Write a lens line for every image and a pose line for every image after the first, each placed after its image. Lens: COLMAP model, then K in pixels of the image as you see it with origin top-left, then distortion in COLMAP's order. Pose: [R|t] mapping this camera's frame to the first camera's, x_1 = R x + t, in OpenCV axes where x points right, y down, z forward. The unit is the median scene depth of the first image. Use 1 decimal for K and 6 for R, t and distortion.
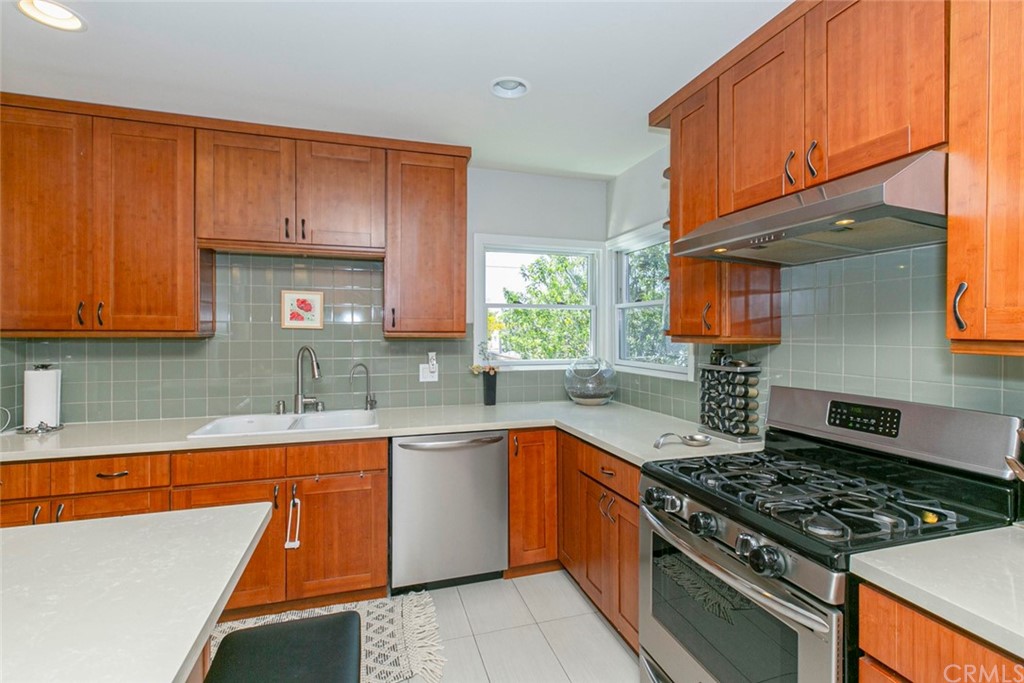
lens RADIAL K [[465.5, 0, 501.6], [0, 465.5, 331.2], [0, 0, 1]] dist [0.007597, -0.000167]
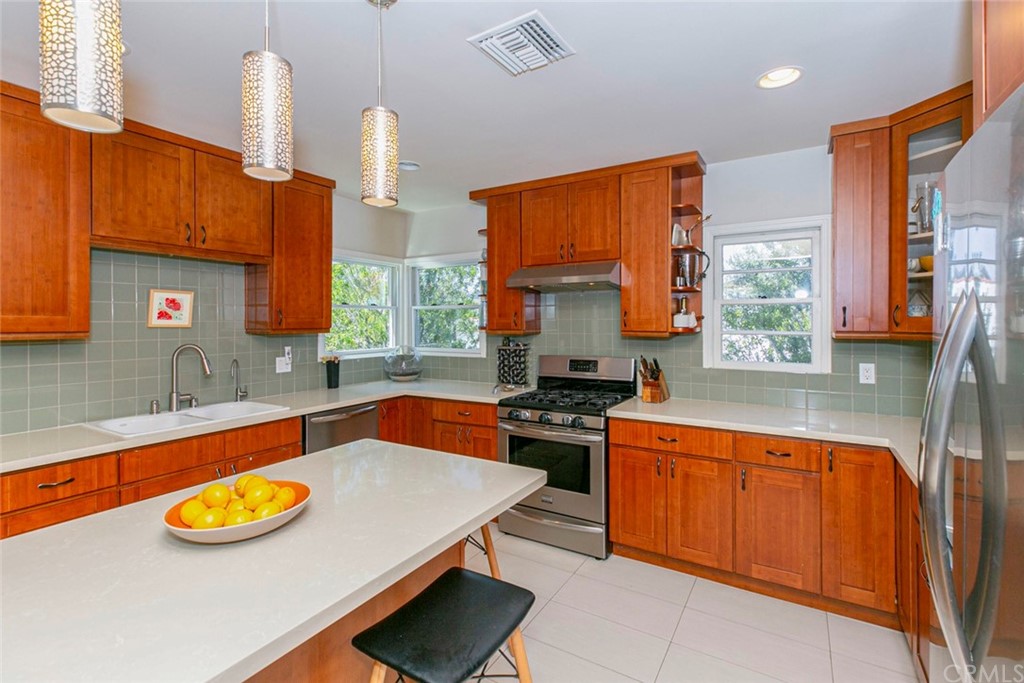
lens RADIAL K [[474.1, 0, 509.7], [0, 474.1, 320.3], [0, 0, 1]] dist [-0.004546, 0.003192]
pose [[0.737624, -0.001161, 0.675211, -0.692699], [0.003345, 0.999993, -0.001934, -0.020236], [-0.675204, 0.003685, 0.737622, -0.298952]]
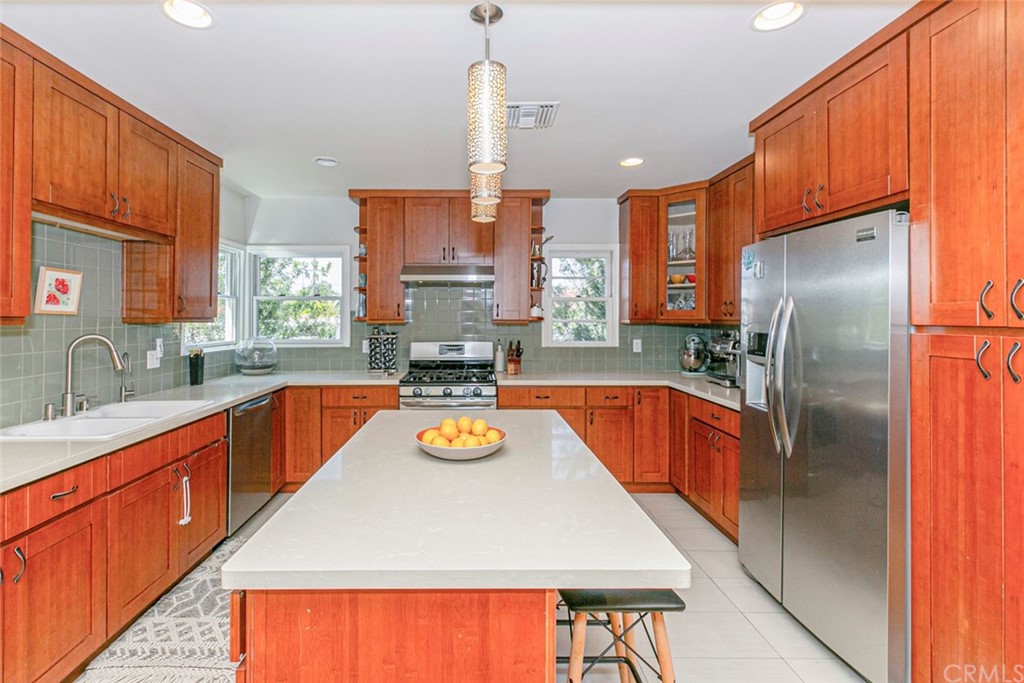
lens RADIAL K [[474.1, 0, 476.3], [0, 474.1, 311.2], [0, 0, 1]] dist [-0.004546, 0.003192]
pose [[0.274776, 0.012324, 0.961429, -1.232801], [0.002098, 0.999908, -0.013416, 0.001409], [-0.961506, 0.005703, 0.274725, 0.073990]]
